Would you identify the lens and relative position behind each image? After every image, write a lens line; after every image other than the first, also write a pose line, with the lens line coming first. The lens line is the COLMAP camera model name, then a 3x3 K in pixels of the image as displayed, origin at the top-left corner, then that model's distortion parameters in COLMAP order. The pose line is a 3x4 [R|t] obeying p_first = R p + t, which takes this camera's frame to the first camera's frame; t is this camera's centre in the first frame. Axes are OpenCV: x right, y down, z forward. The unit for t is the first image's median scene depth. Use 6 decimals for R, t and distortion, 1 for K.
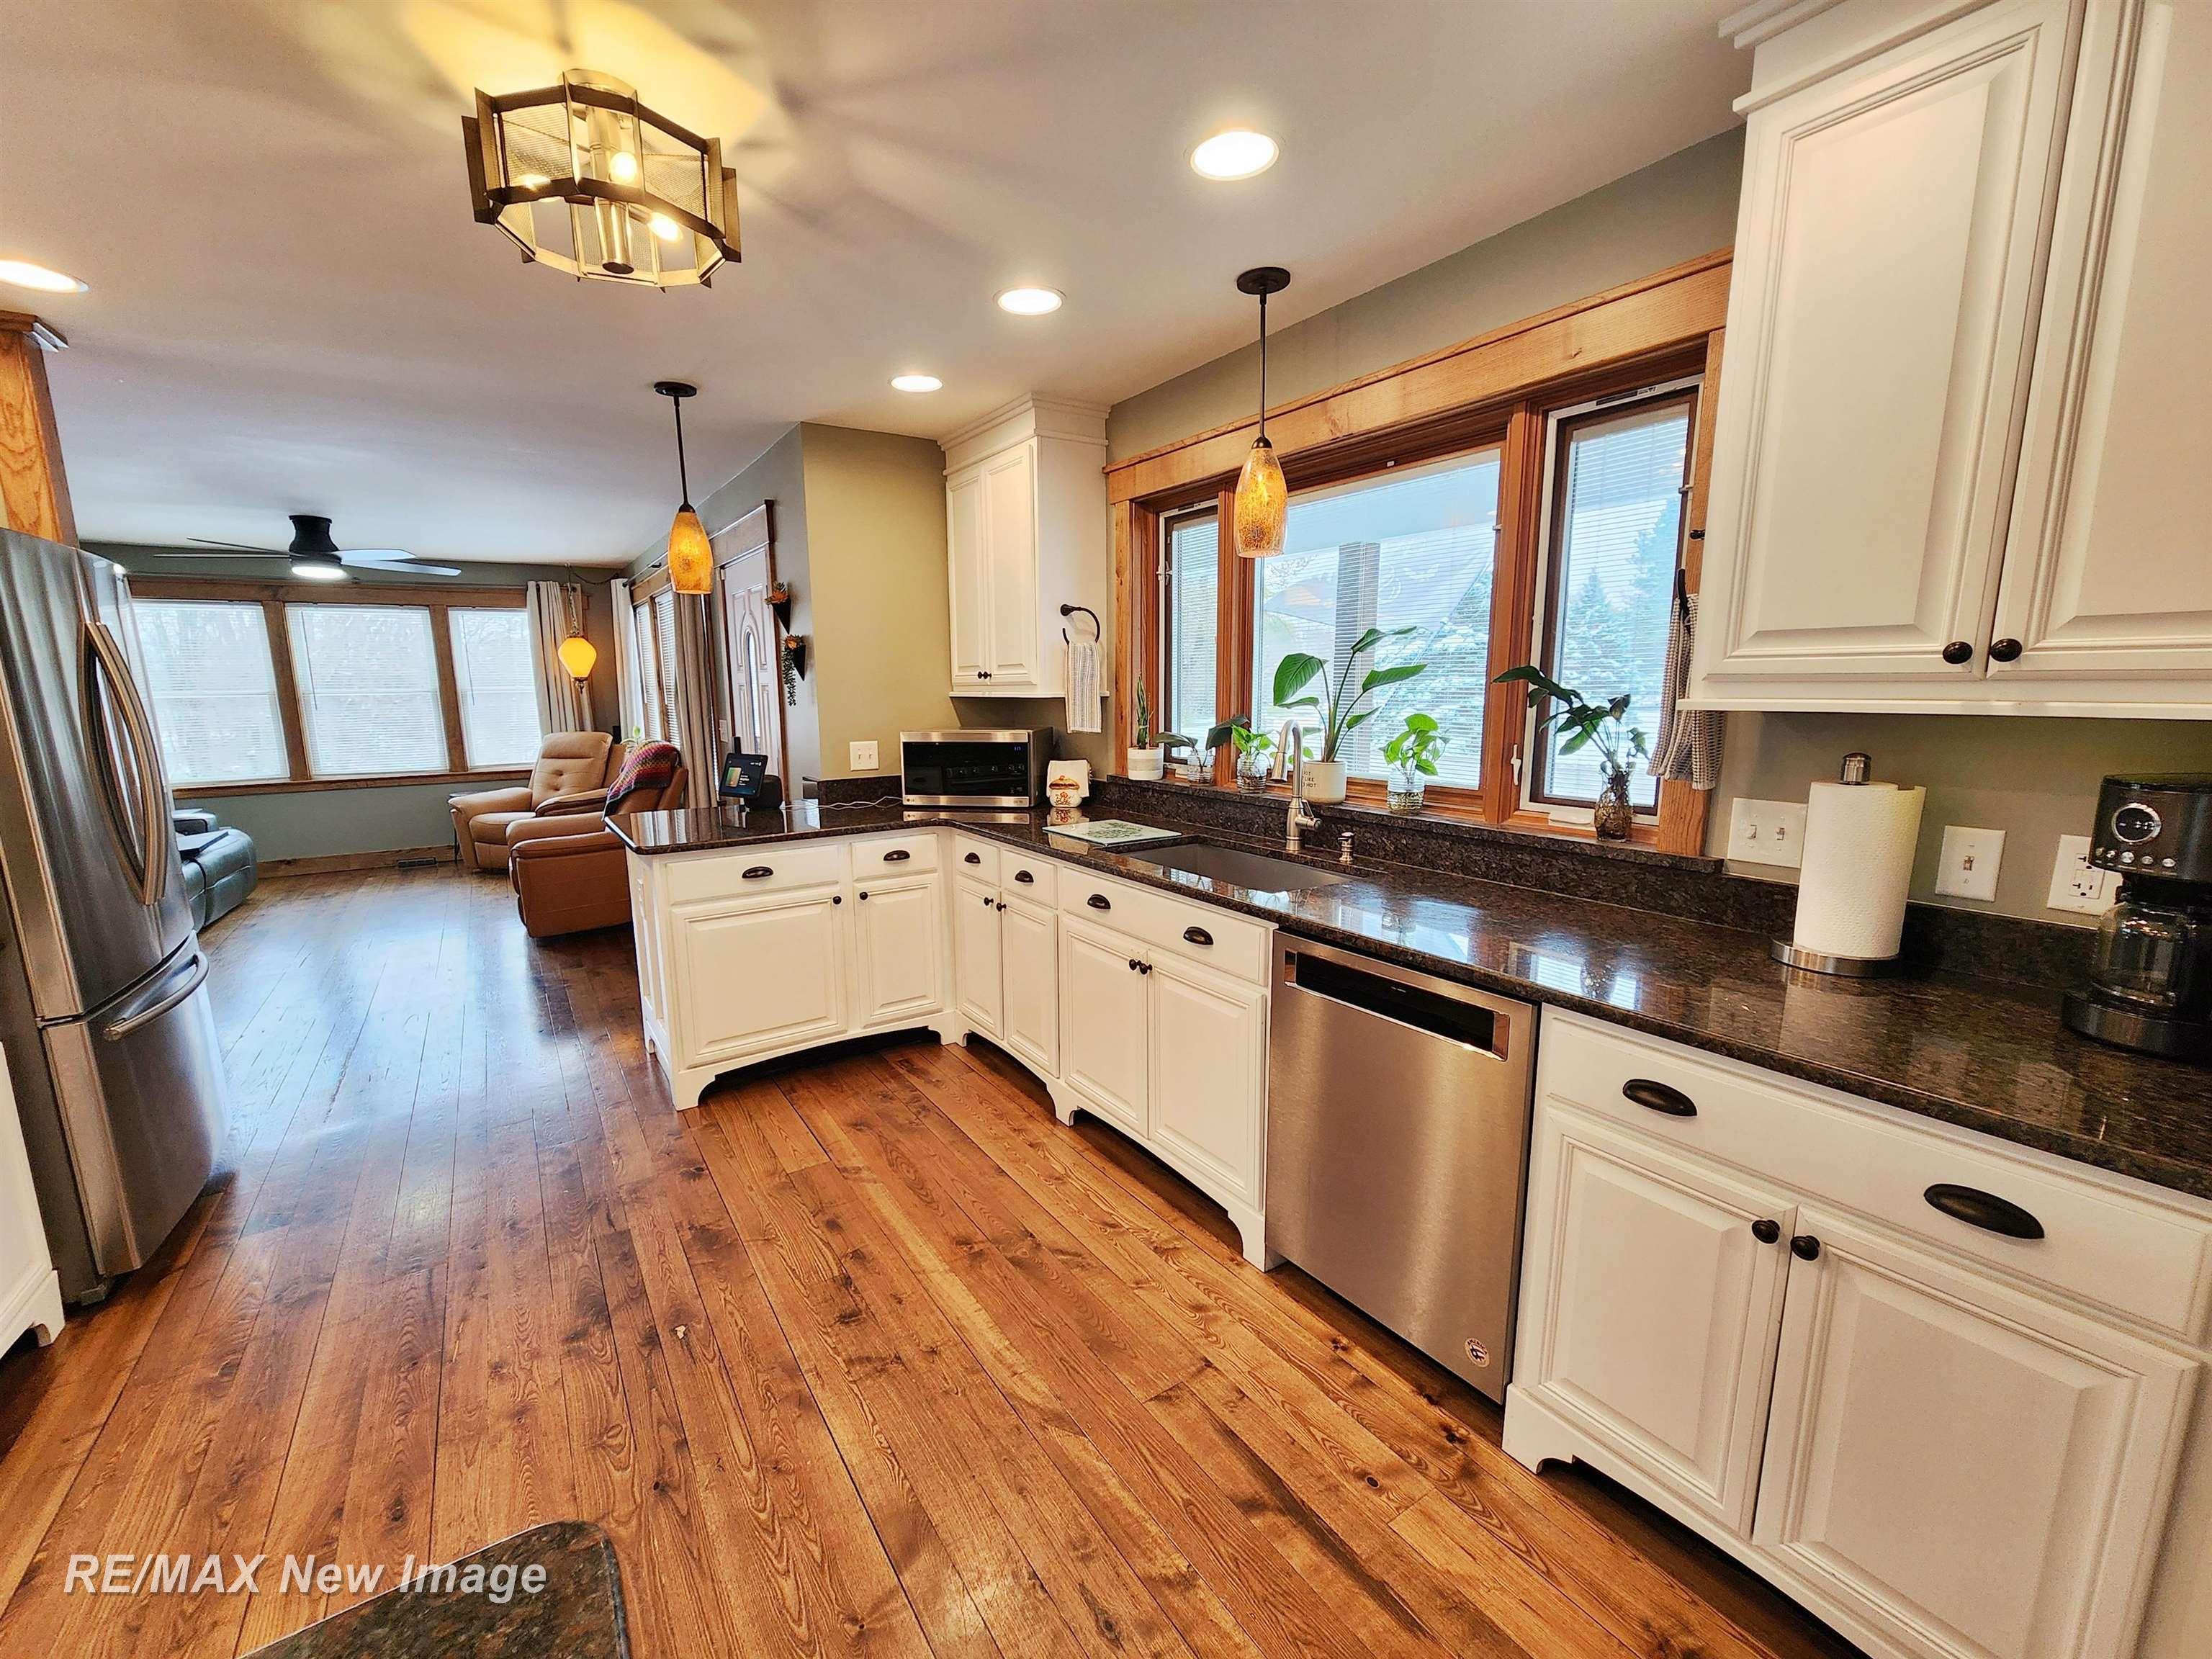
lens RADIAL K [[890.2, 0, 1057.4], [0, 890.2, 837.0], [0, 0, 1]] dist [-0.014762, -0.000043]
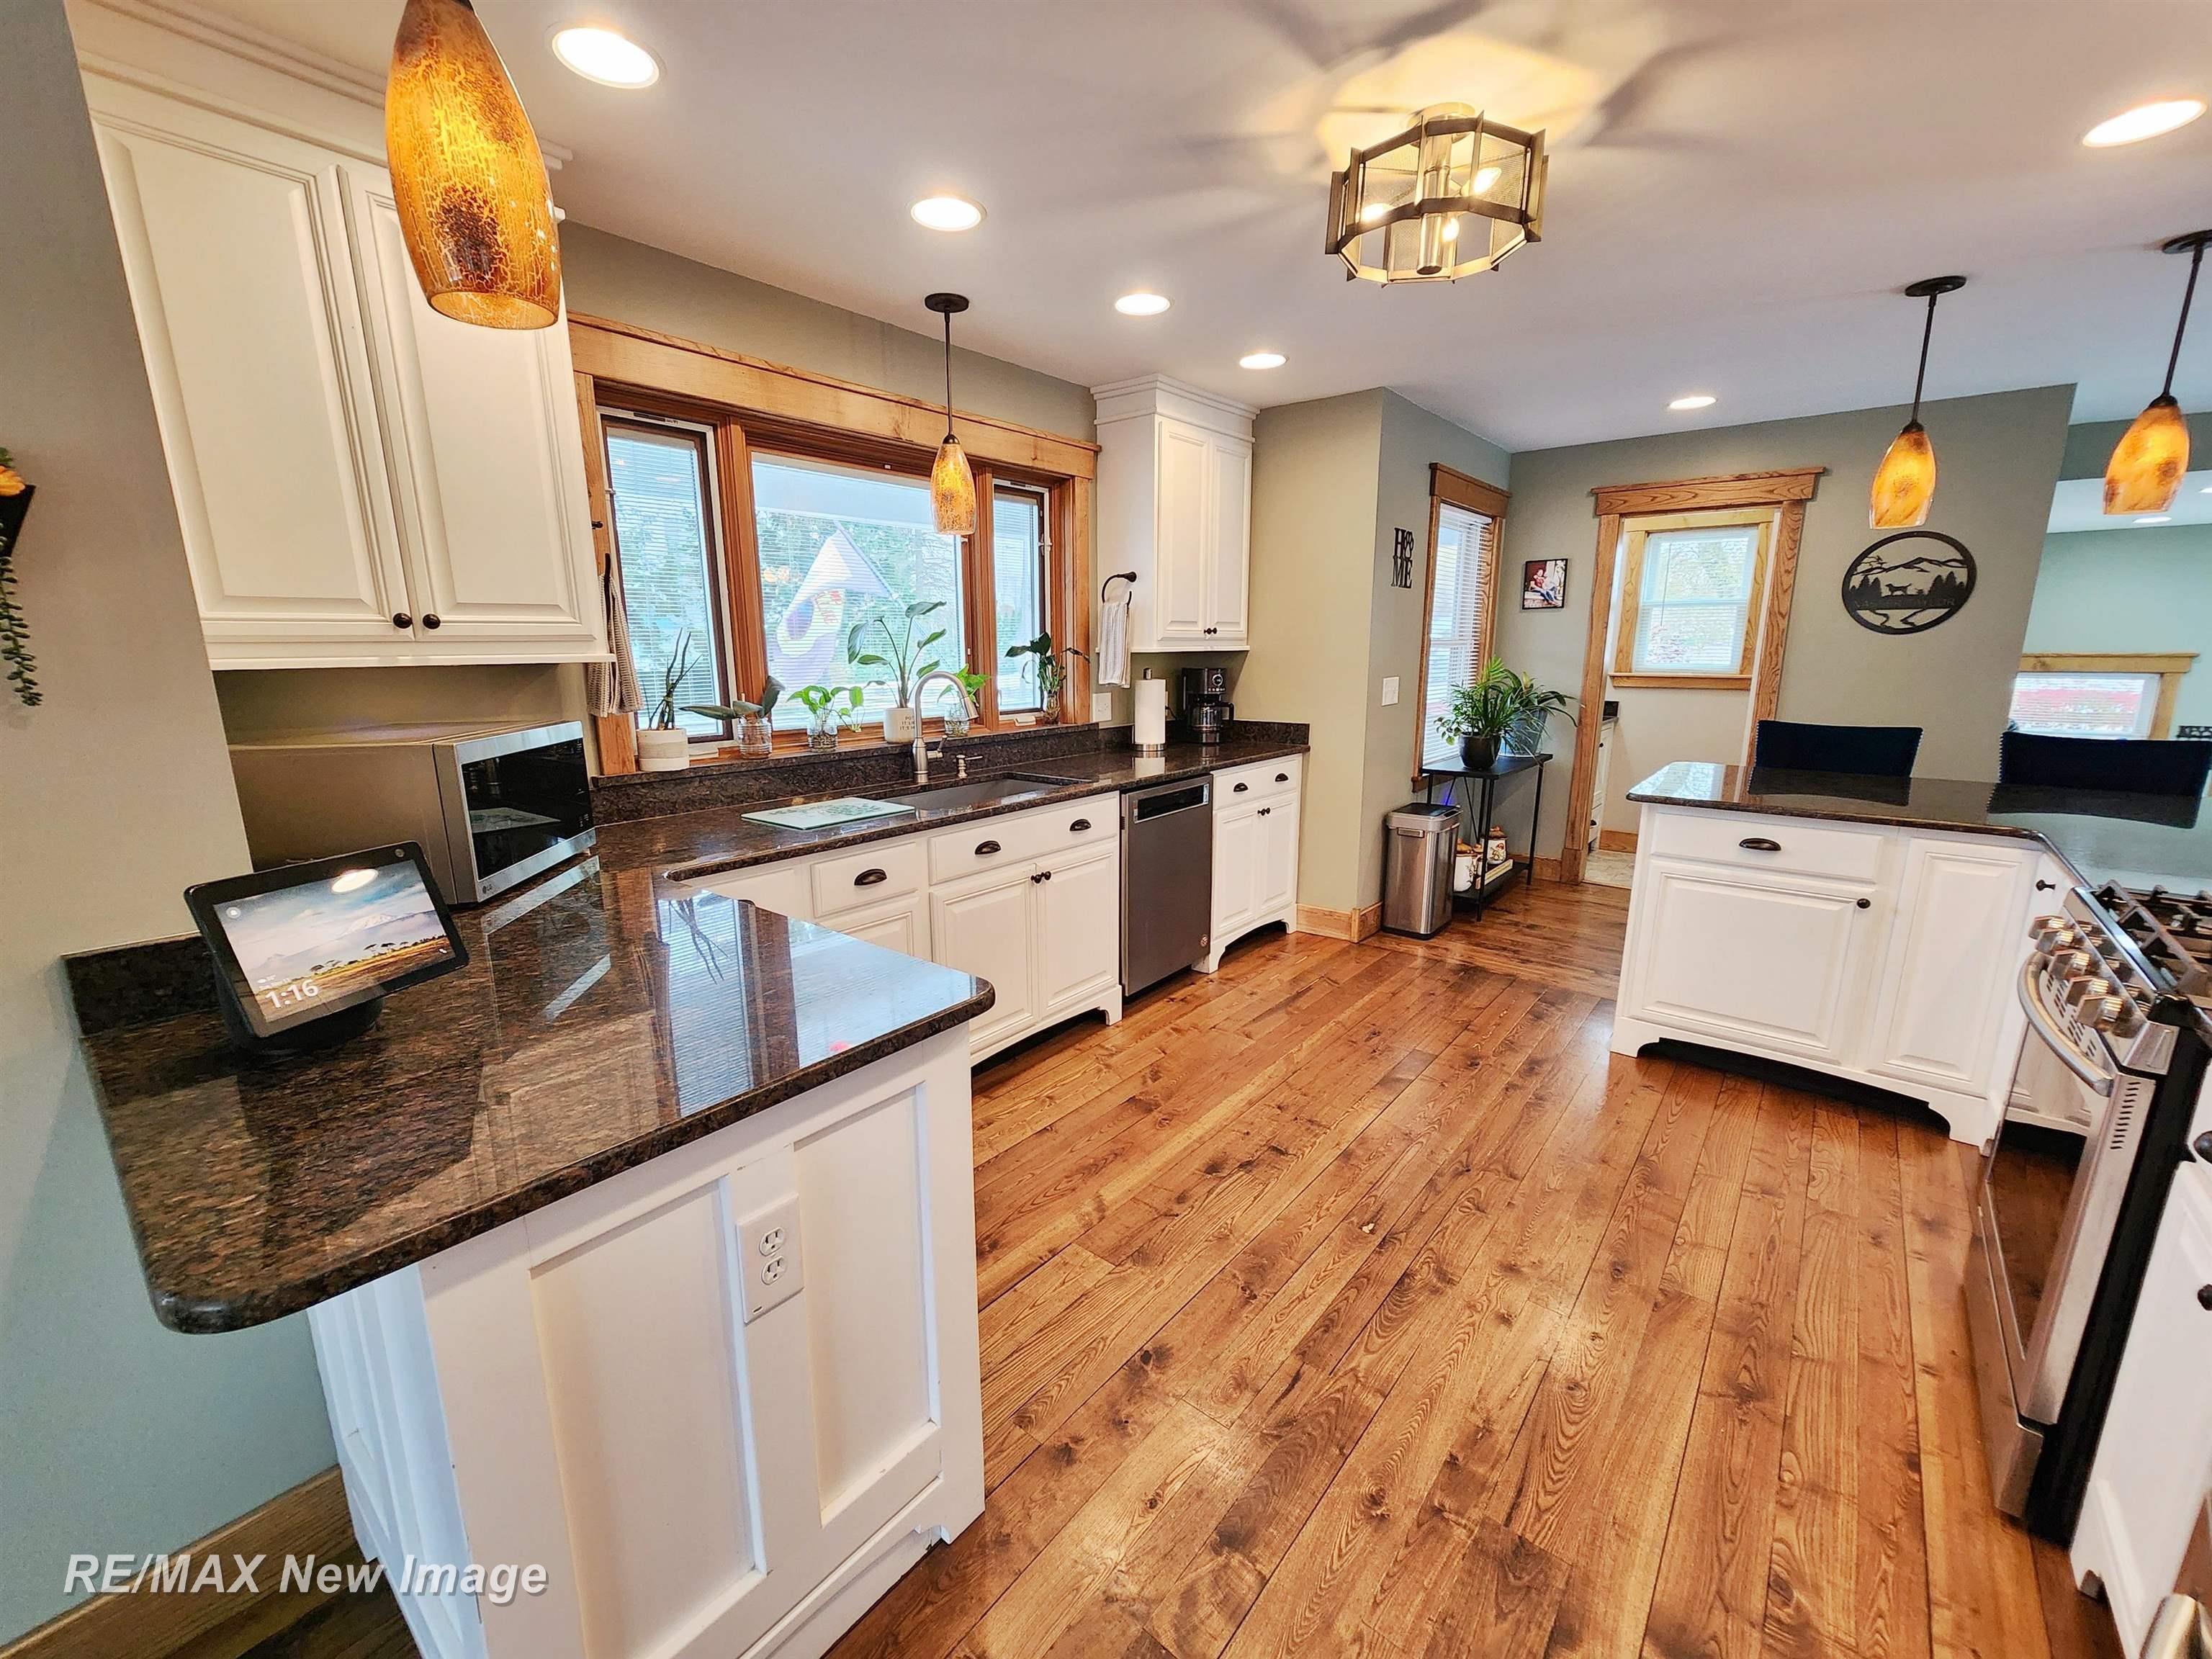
lens RADIAL K [[899.6, 0, 1089.9], [0, 899.6, 832.9], [0, 0, 1]] dist [-0.001176, 0.000138]
pose [[-0.299736, -0.190354, 0.934839, -1.138842], [0.167711, 0.954119, 0.248053, -0.219703], [-0.939165, 0.231133, -0.254060, 1.335173]]
